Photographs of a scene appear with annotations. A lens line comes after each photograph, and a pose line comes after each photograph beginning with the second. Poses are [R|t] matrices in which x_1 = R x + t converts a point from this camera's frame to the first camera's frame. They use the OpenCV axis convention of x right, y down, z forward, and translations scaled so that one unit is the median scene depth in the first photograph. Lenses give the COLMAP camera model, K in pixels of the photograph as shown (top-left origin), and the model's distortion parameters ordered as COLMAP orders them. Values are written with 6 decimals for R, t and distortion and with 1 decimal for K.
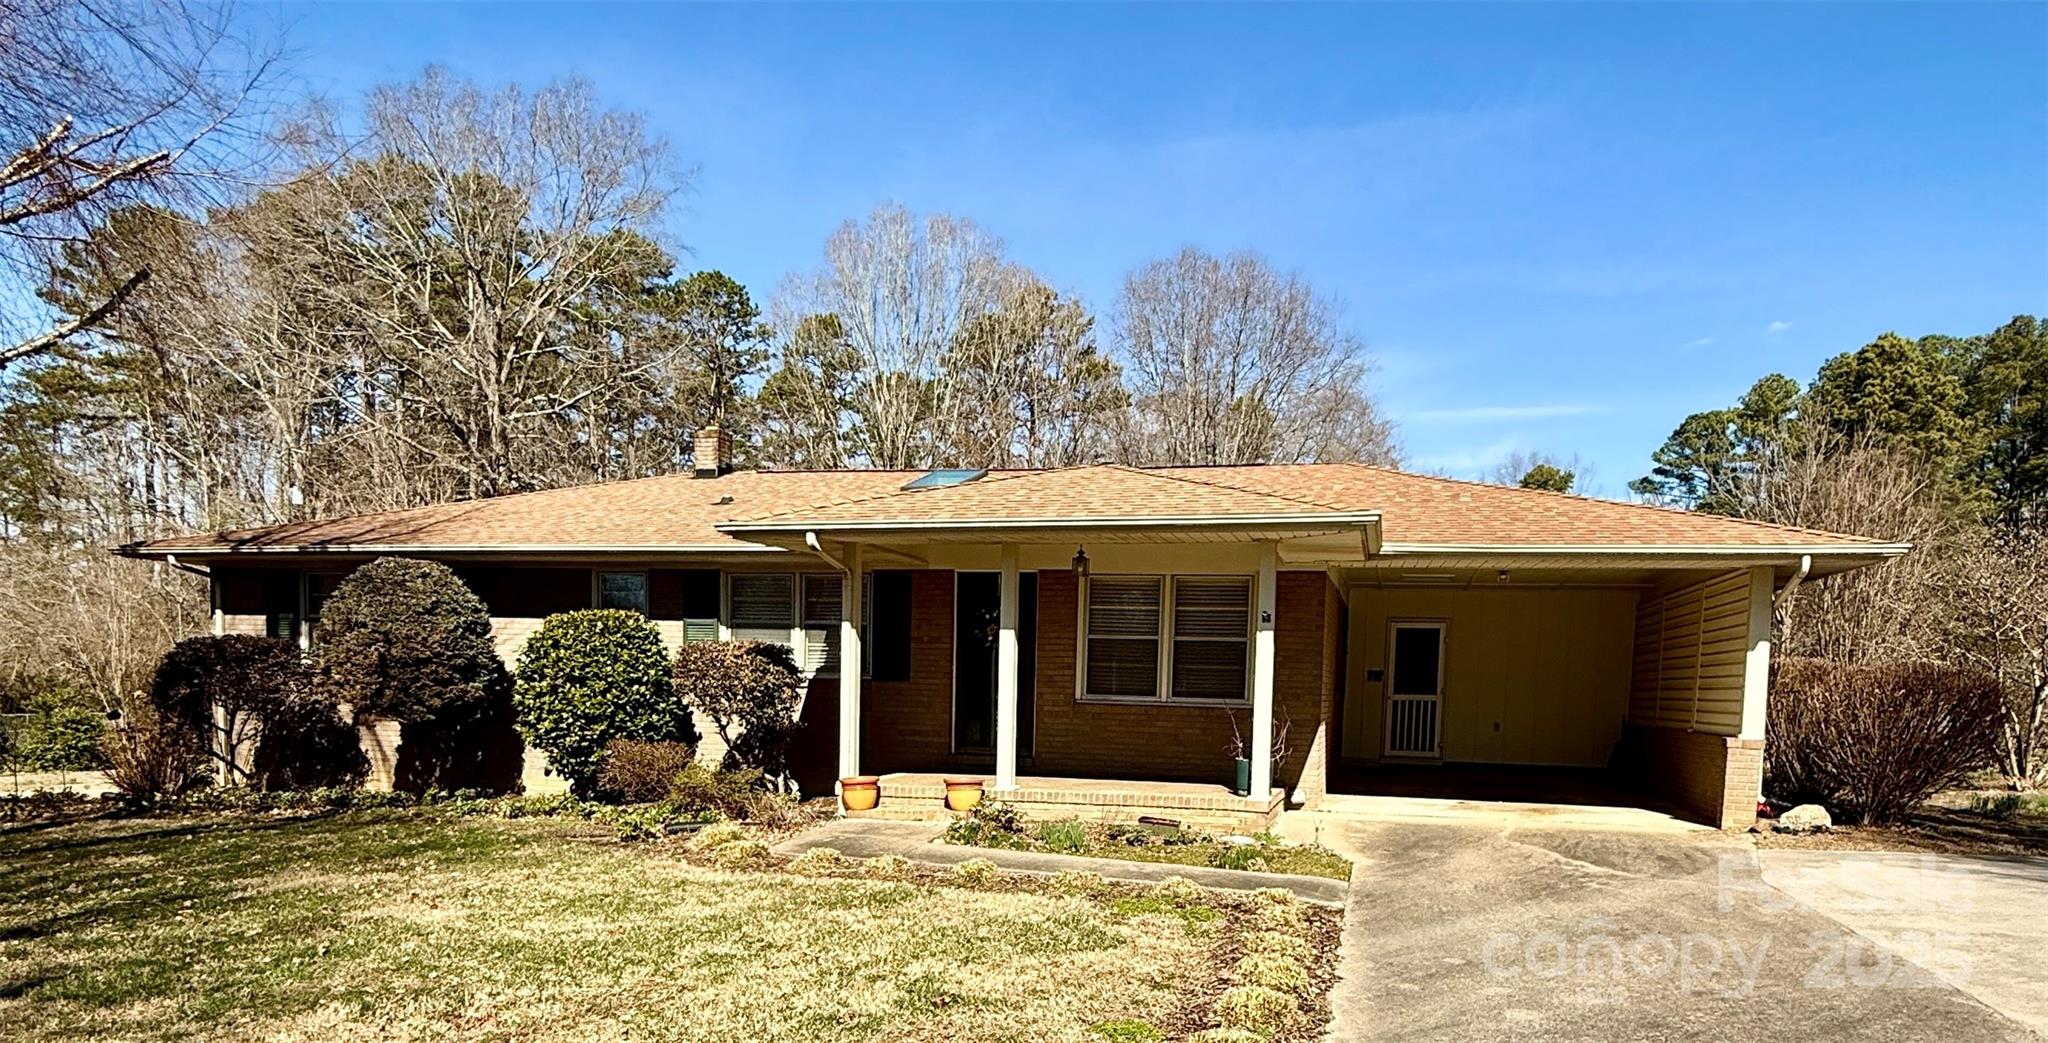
lens RADIAL K [[796.5, 0, 1024.0], [0, 796.5, 521.5], [0, 0, 1]] dist [-0.000161, 0.000250]
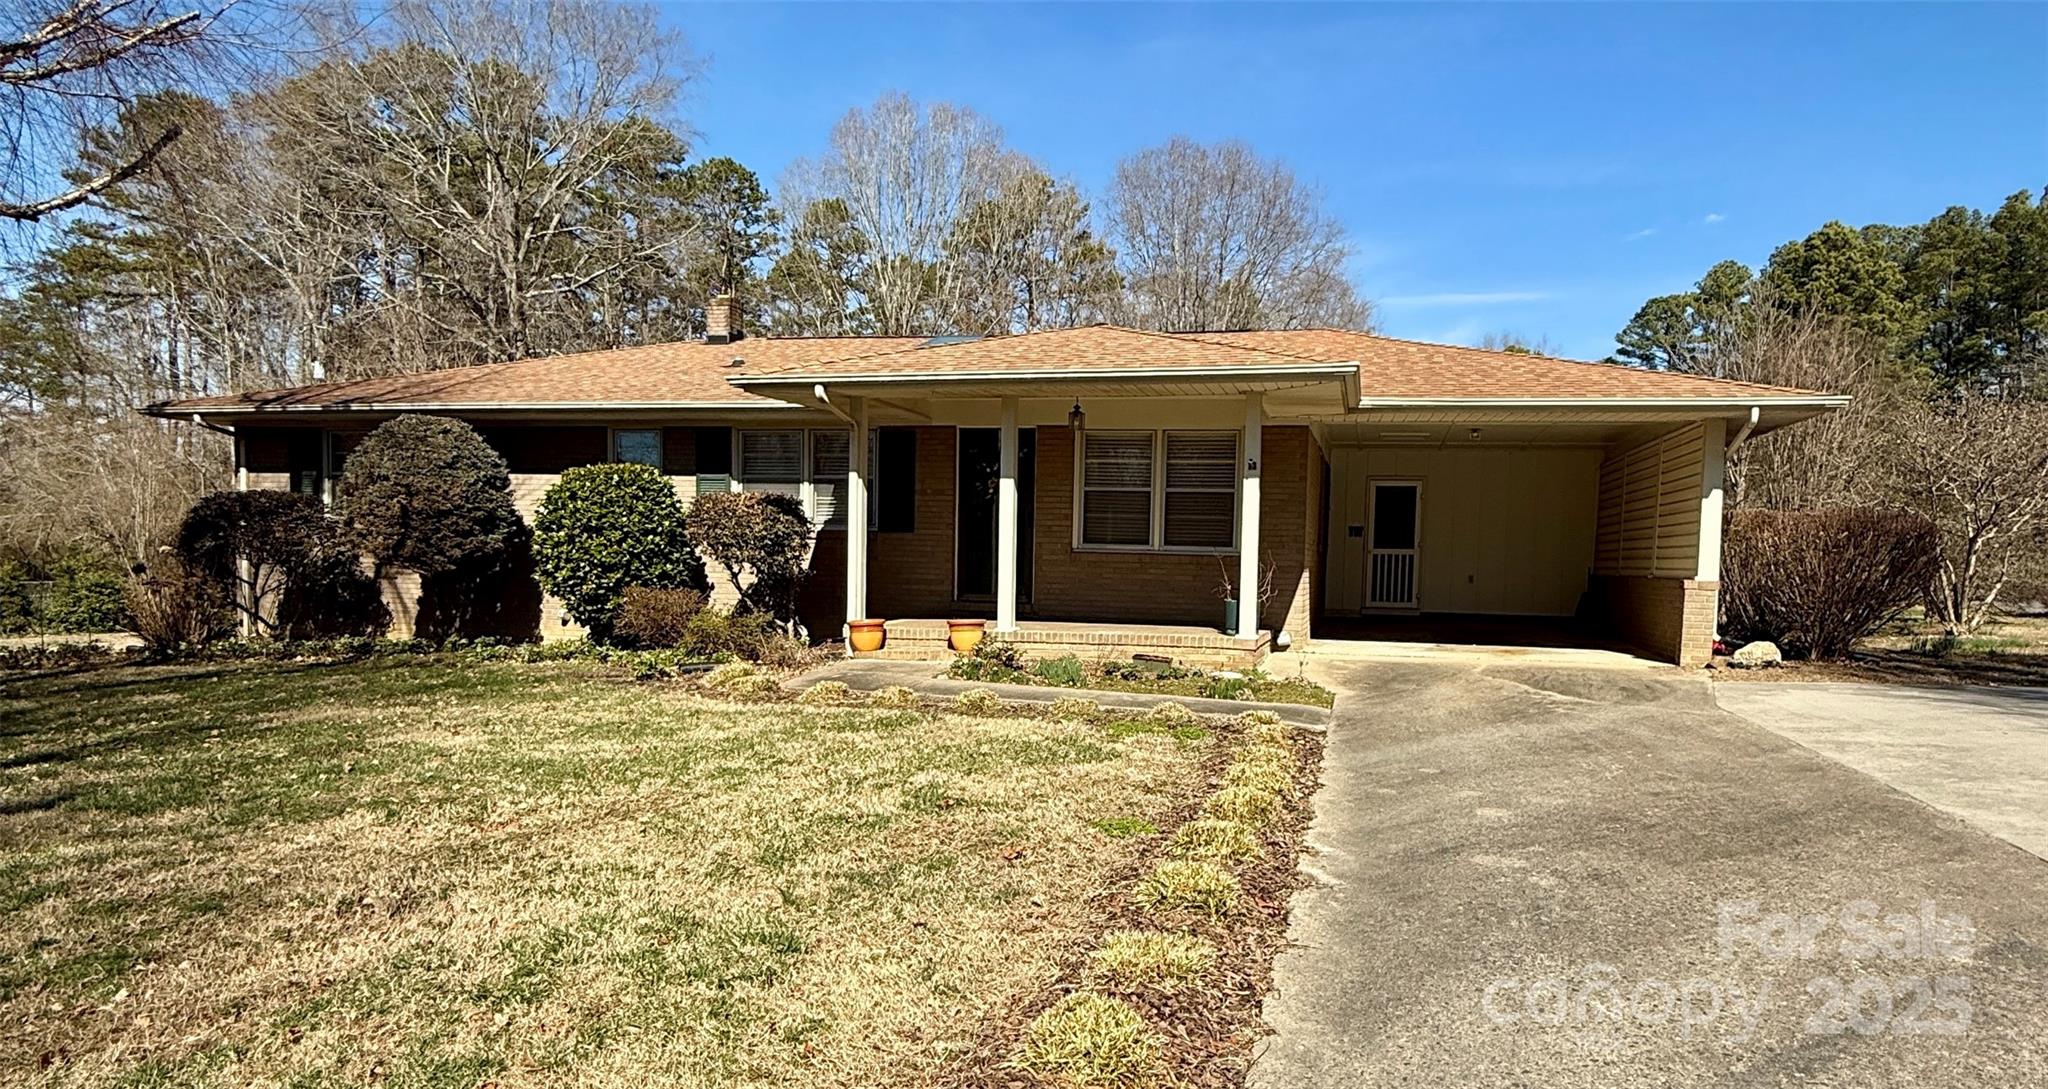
lens RADIAL K [[791.1, 0, 1038.4], [0, 791.1, 544.0], [0, 0, 1]] dist [0.000662, -0.000224]
pose [[0.999854, -0.003780, 0.016638, 0.002447], [0.003937, 0.999948, -0.009452, 0.226949], [-0.016601, 0.009516, 0.999817, -0.042687]]
